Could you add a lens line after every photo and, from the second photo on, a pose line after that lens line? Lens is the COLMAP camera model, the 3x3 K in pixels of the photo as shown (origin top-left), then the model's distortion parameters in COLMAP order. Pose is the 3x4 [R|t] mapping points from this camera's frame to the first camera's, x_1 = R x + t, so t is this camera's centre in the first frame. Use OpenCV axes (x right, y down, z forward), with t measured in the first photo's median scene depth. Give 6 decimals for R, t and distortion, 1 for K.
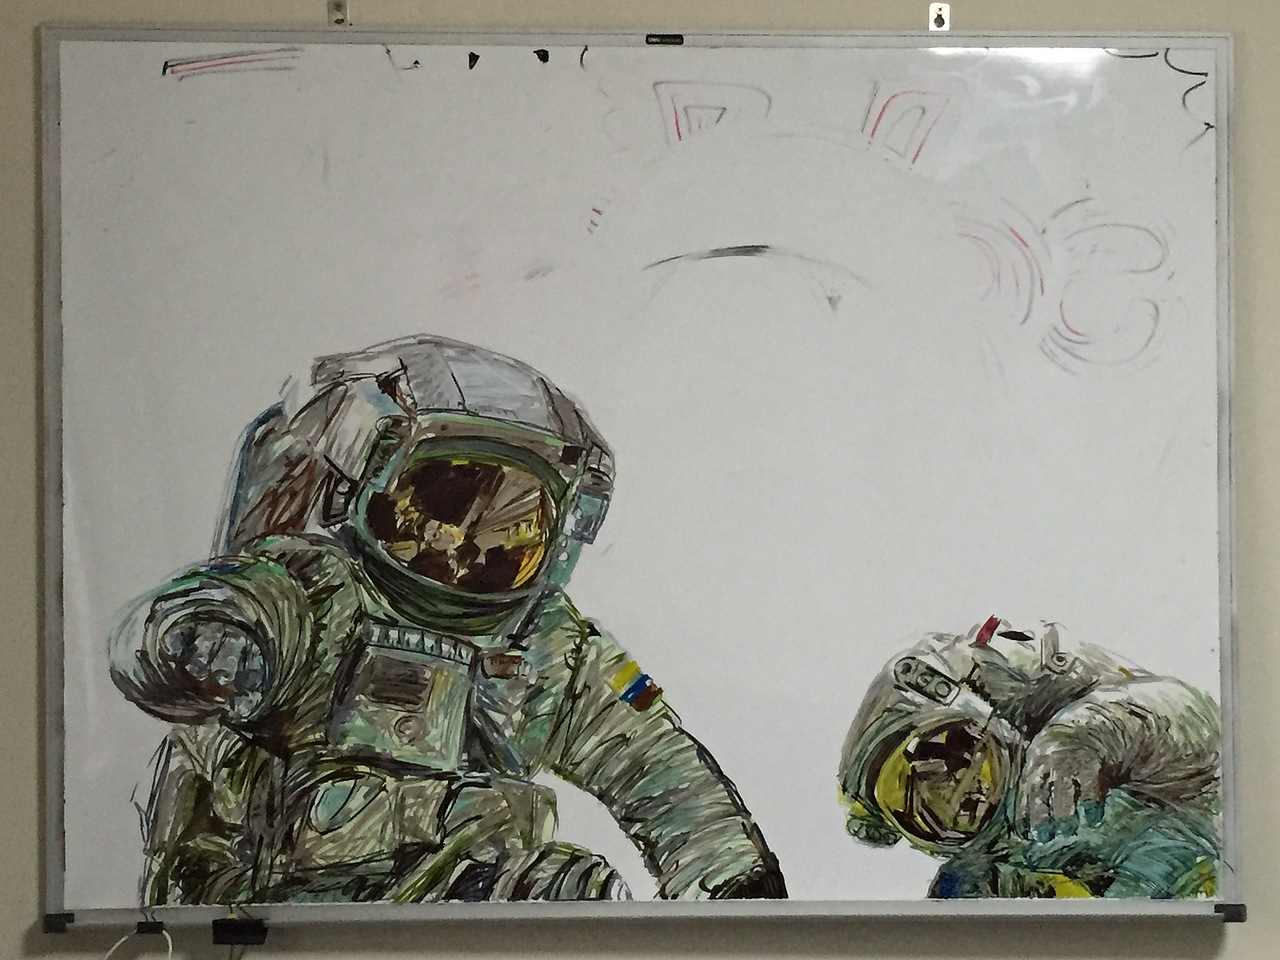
lens RADIAL K [[2217.8, 0, 633.6], [0, 2217.8, 474.0], [0, 0, 1]] dist [0.028802, 0.000000]
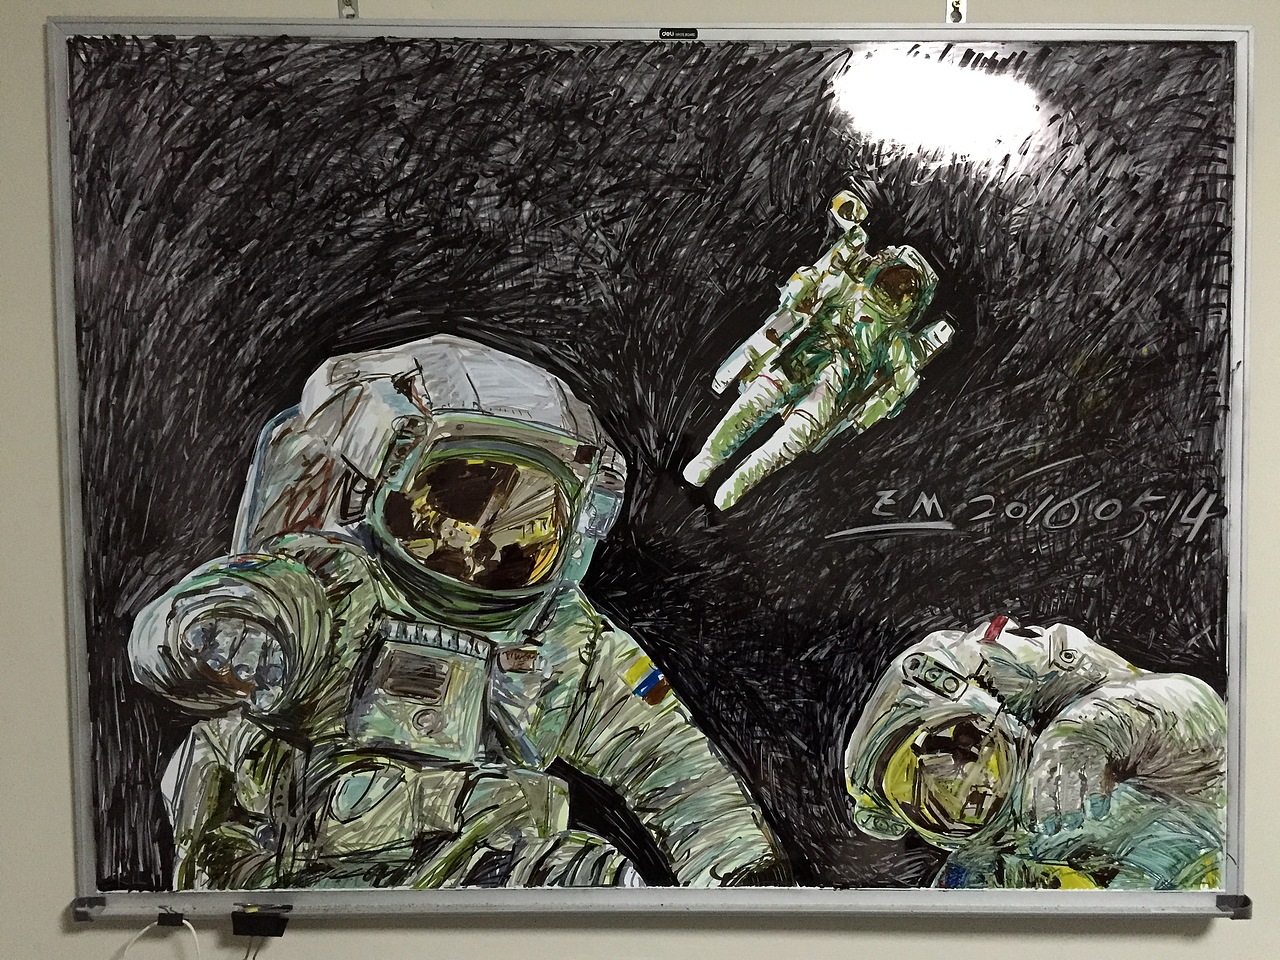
lens RADIAL K [[1105.1, 0, 637.0], [0, 1105.1, 471.5], [0, 0, 1]] dist [0.077721, -0.111237]
pose [[0.999750, 0.001264, -0.022328, 0.006989], [0.000000, 0.998402, 0.056513, -0.029300], [0.022364, -0.056499, 0.998152, 0.493925]]
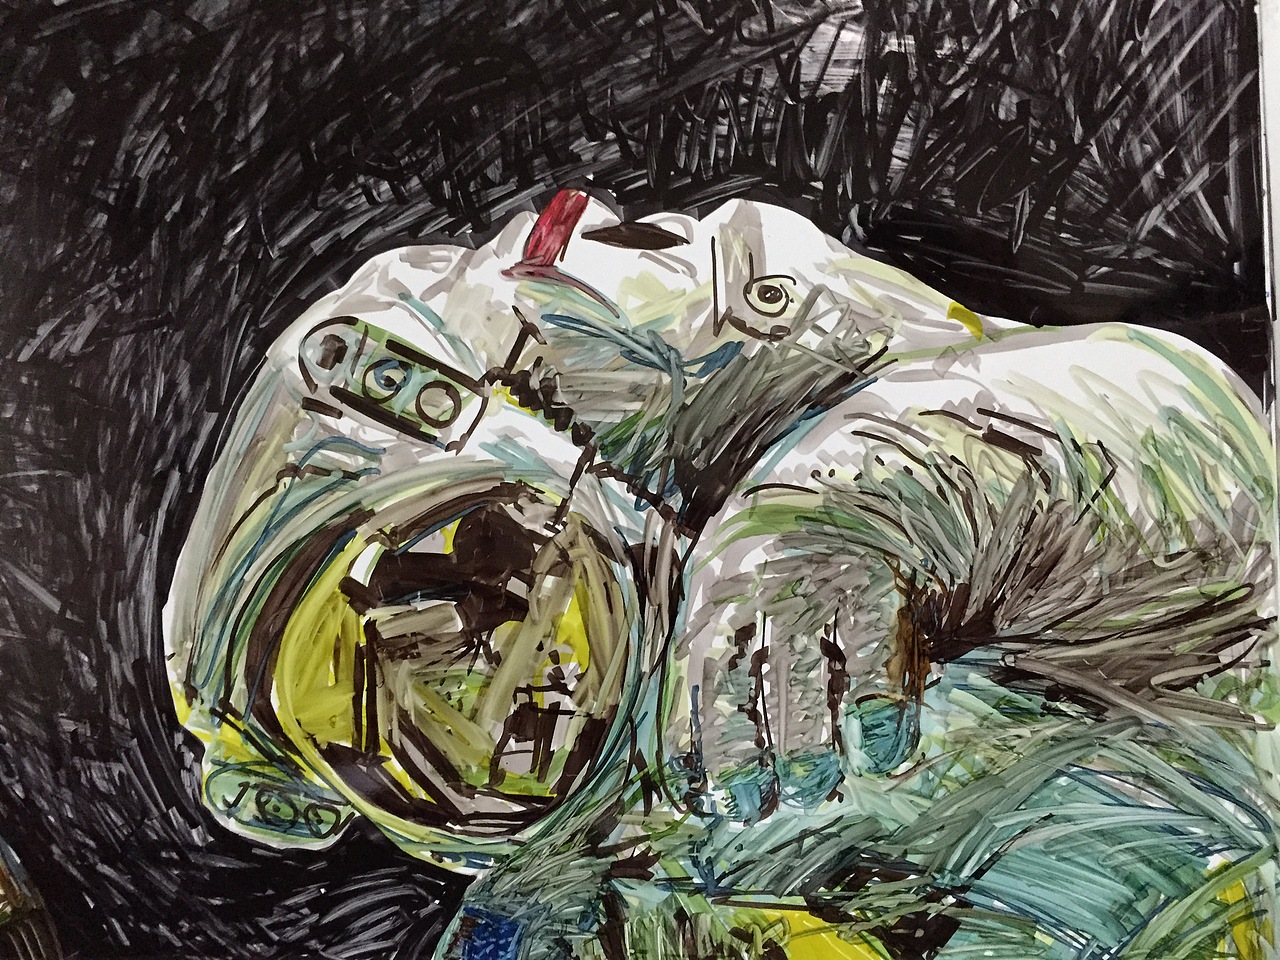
lens RADIAL K [[1105.1, 0, 636.0], [0, 1105.1, 488.6], [0, 0, 1]] dist [0.077721, -0.111237]
pose [[0.990908, -0.052034, -0.124068, 0.191850], [0.062477, 0.994687, 0.081822, 0.098035], [0.119151, -0.088829, 0.988895, 0.828801]]
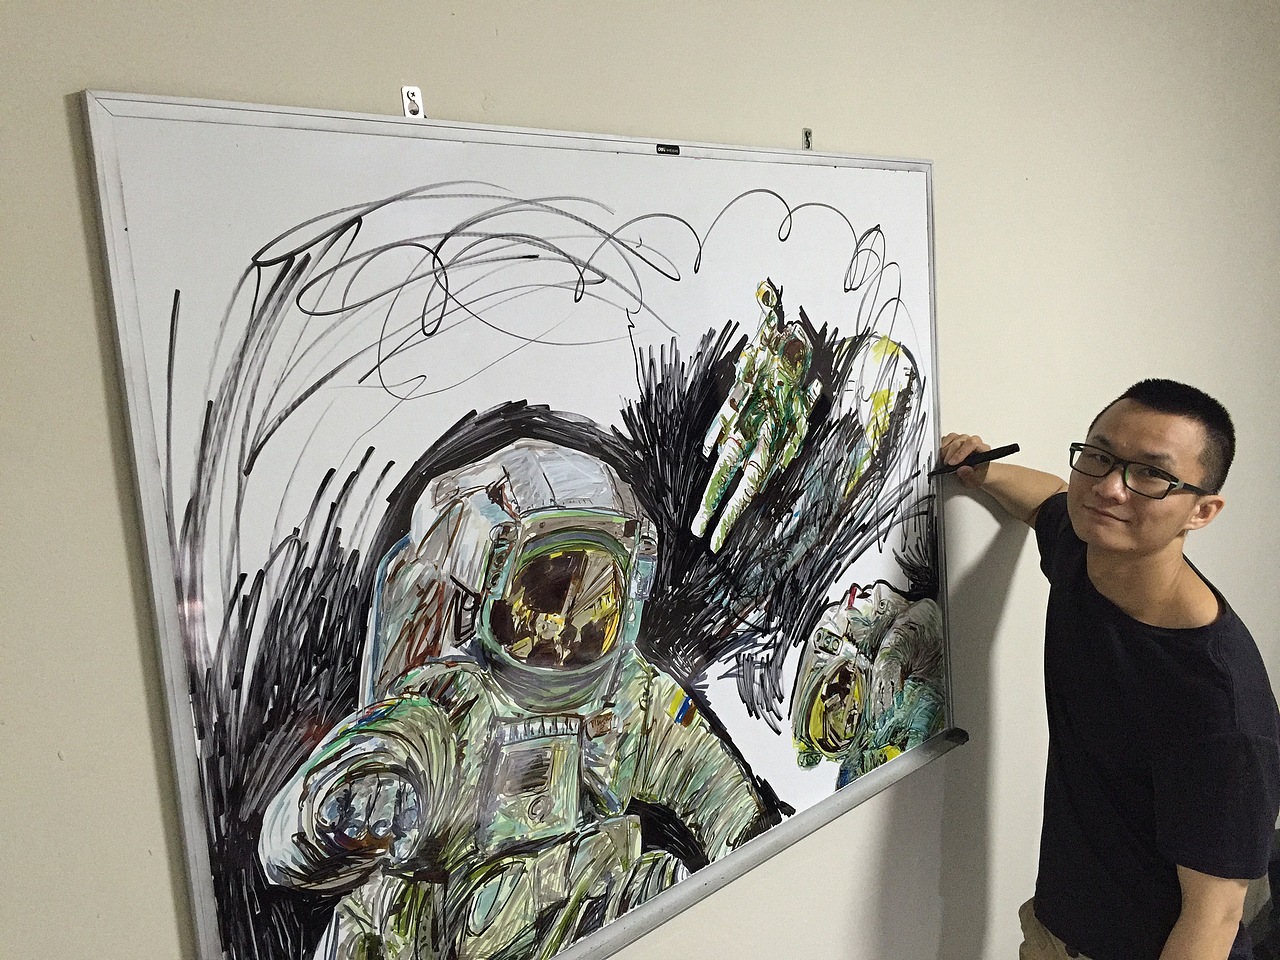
lens RADIAL K [[1105.1, 0, 636.8], [0, 1105.1, 483.6], [0, 0, 1]] dist [0.077721, -0.111237]
pose [[0.731442, -0.155227, 0.664001, -0.394902], [0.056018, 0.984133, 0.168358, -0.125315], [-0.679598, -0.085948, 0.728532, 0.589504]]
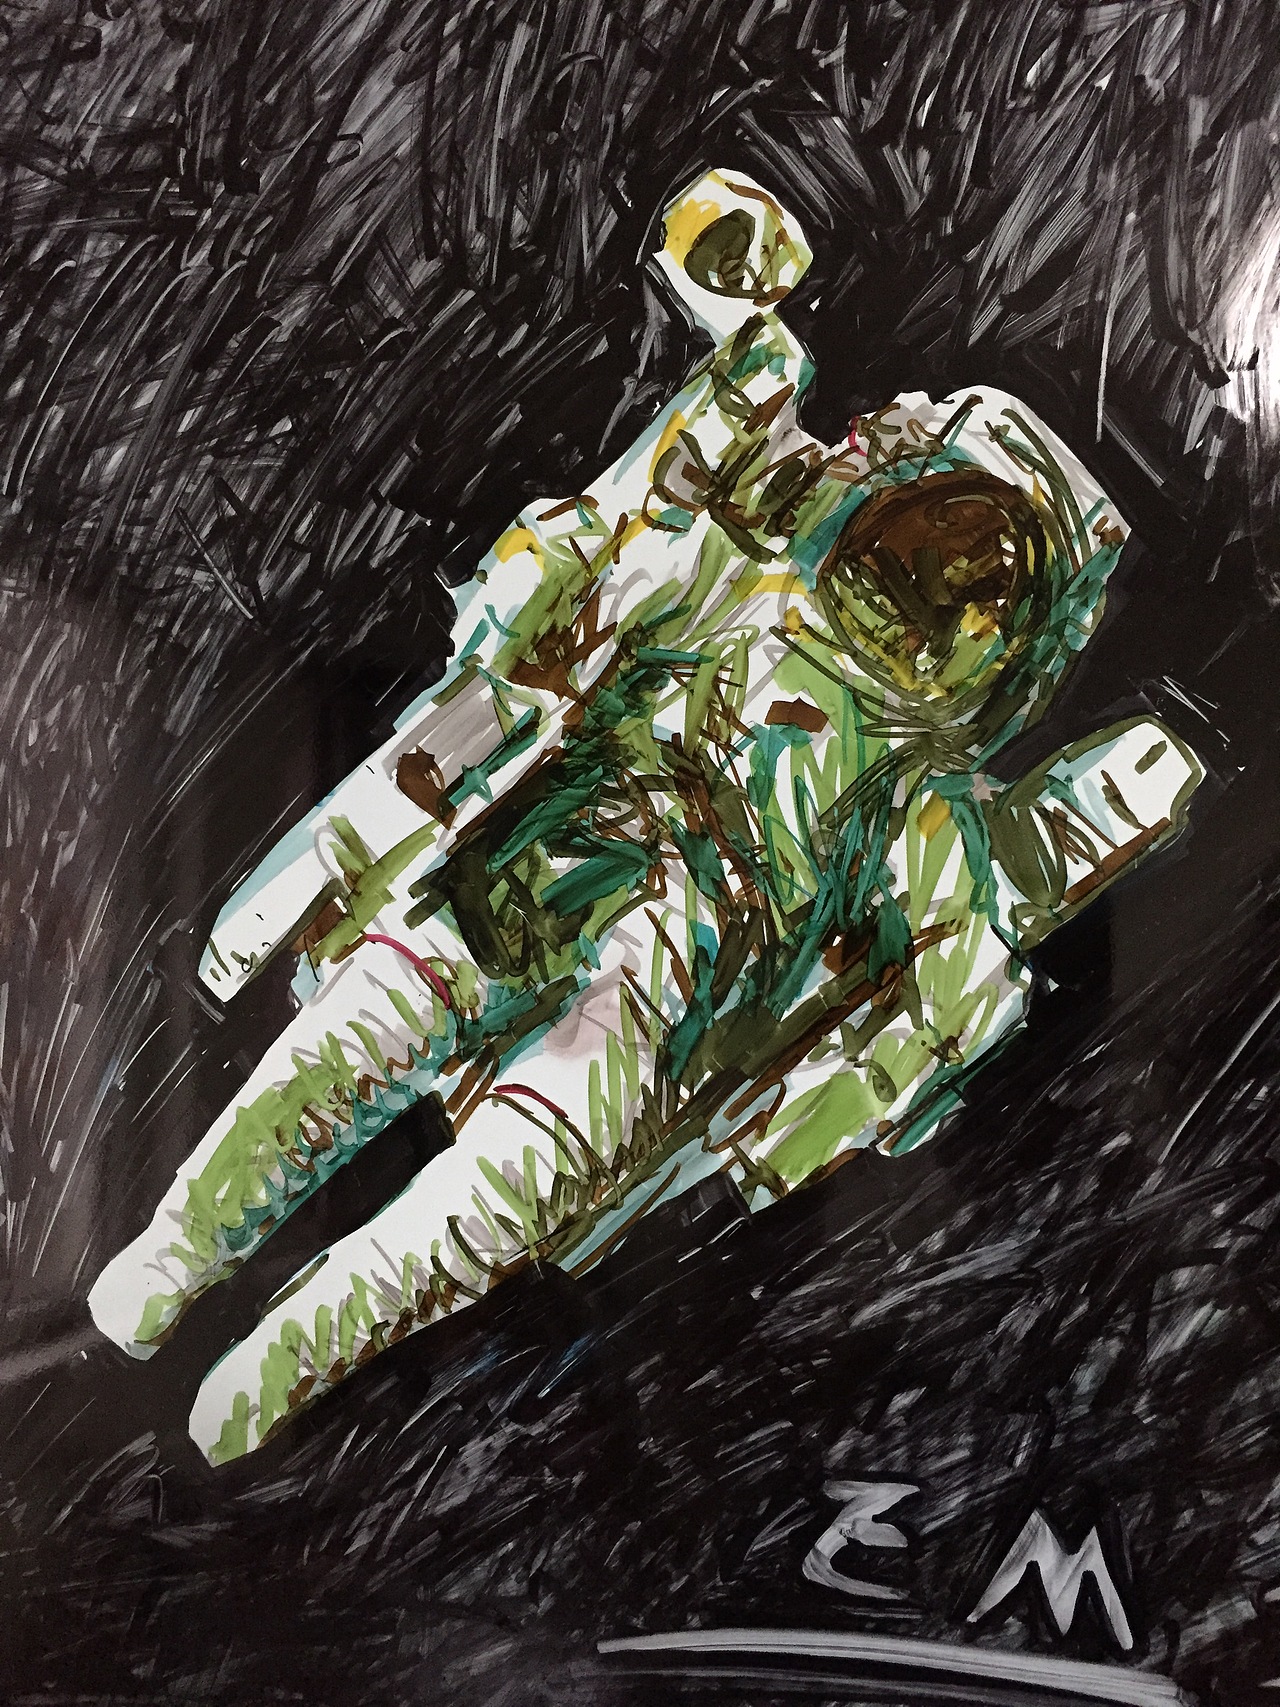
lens RADIAL K [[1473.7, 0, 632.2], [0, 1473.7, 858.8], [0, 0, 1]] dist [0.077721, -0.111237]
pose [[0.949663, 0.027762, -0.312041, 0.132451], [-0.025362, 0.999609, 0.011748, -0.056217], [0.312245, -0.003242, 0.949996, 0.851494]]
